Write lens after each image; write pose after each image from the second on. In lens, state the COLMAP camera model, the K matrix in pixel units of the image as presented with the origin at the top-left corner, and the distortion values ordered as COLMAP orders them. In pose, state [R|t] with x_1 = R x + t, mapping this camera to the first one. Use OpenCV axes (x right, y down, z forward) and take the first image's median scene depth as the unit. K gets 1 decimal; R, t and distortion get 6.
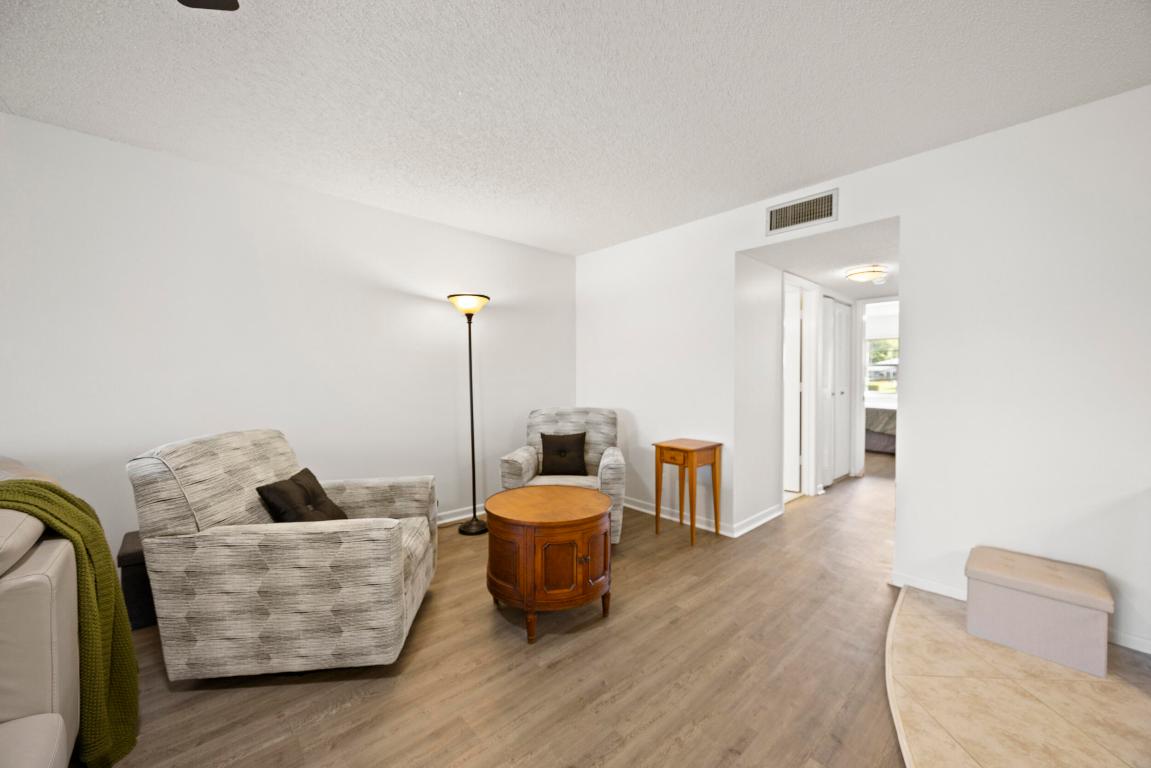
lens RADIAL K [[436.5, 0, 580.4], [0, 436.5, 378.4], [0, 0, 1]] dist [-0.001083, -0.000622]
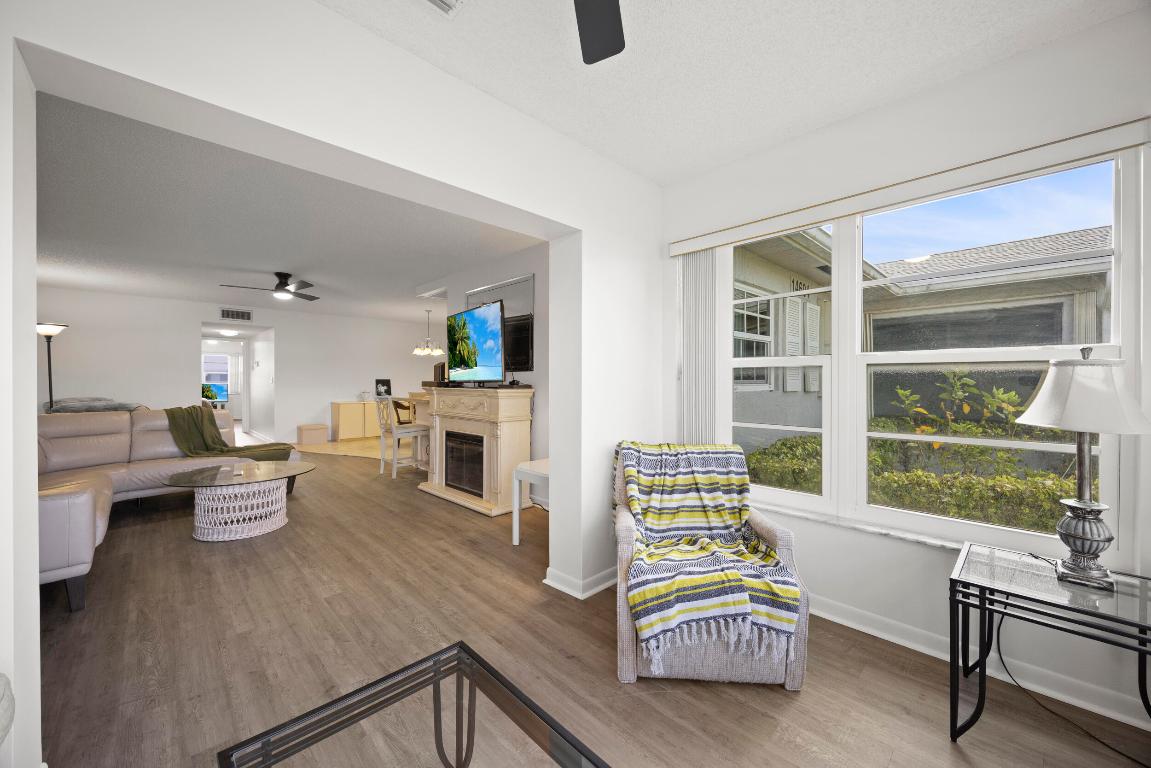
lens RADIAL K [[441.0, 0, 581.5], [0, 441.0, 382.7], [0, 0, 1]] dist [-0.001664, 0.000164]
pose [[-0.040165, -0.006013, 0.999175, -1.966466], [0.010134, 0.999928, 0.006425, 0.023498], [-0.999142, 0.010384, -0.040101, -0.836644]]
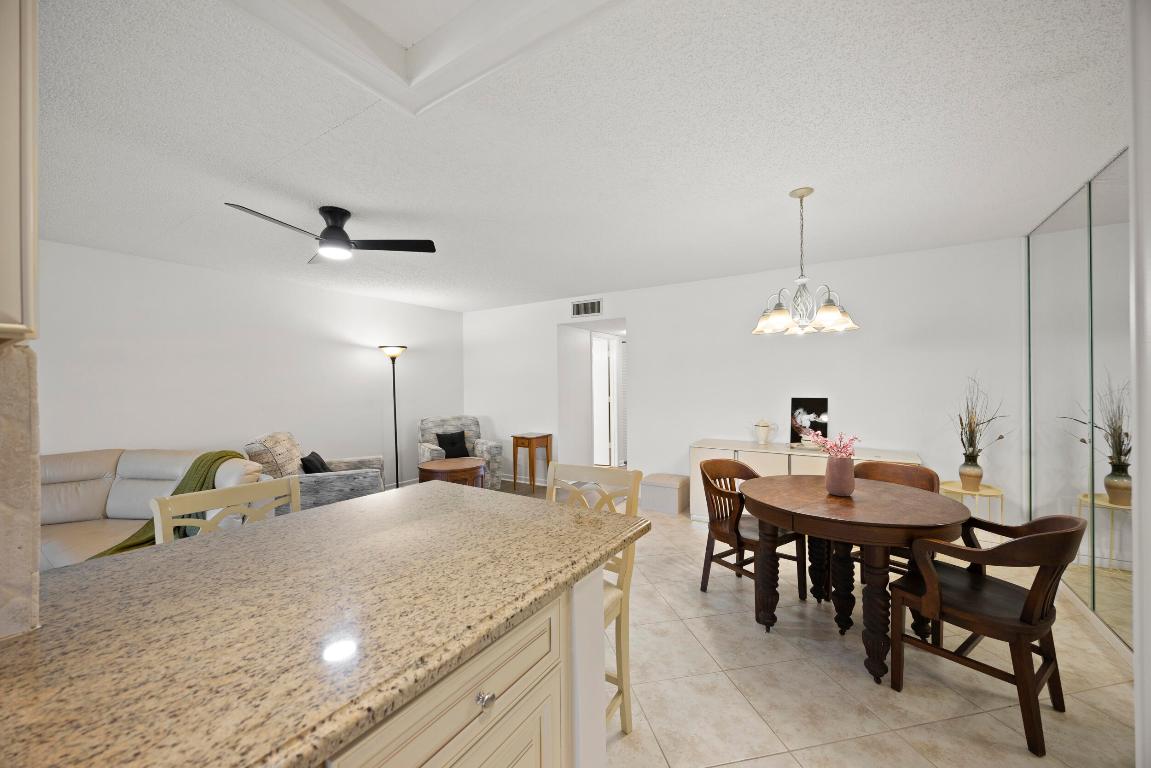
lens RADIAL K [[436.5, 0, 577.2], [0, 436.5, 379.8], [0, 0, 1]] dist [-0.001083, -0.000622]
pose [[0.969467, -0.007438, 0.245108, 0.001899], [0.012319, 0.999755, -0.018388, -0.033497], [-0.244911, 0.020846, 0.969321, -0.734466]]
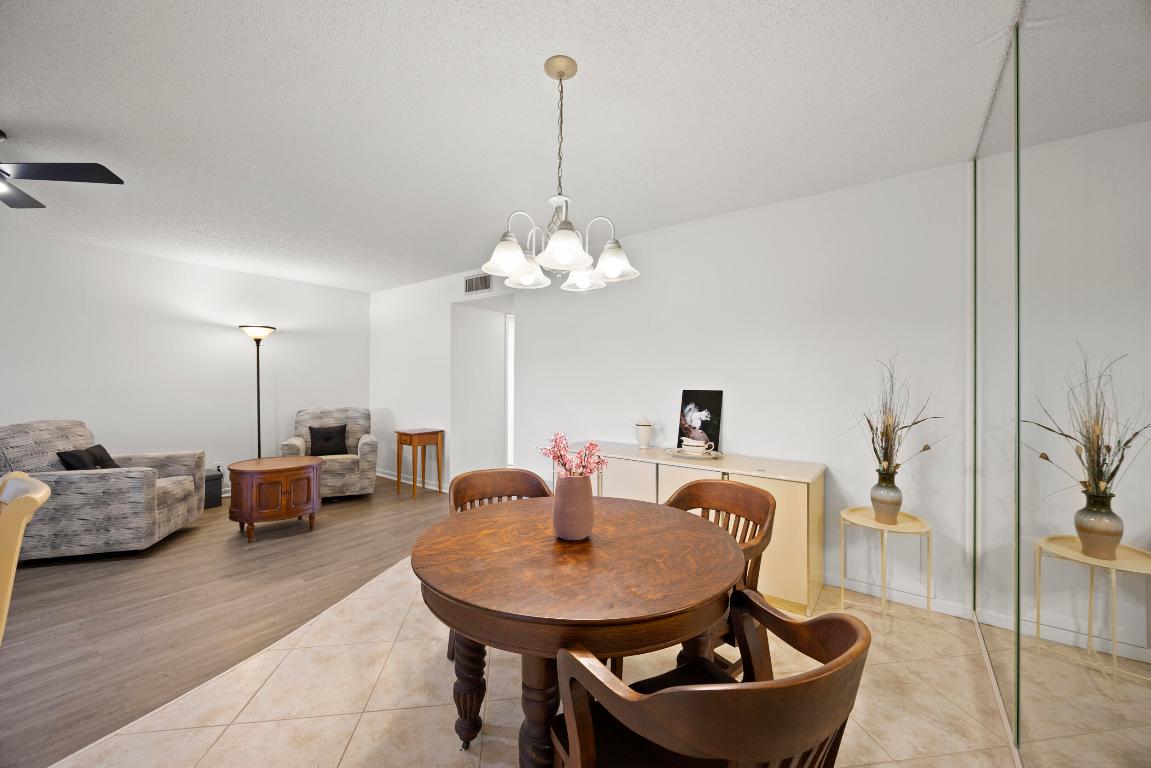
lens RADIAL K [[436.5, 0, 577.3], [0, 436.5, 375.2], [0, 0, 1]] dist [-0.001083, -0.000622]
pose [[0.982925, 0.006650, 0.183887, 0.521356], [-0.002394, 0.999724, -0.023358, -0.005657], [-0.183992, 0.022519, 0.982670, -0.579599]]
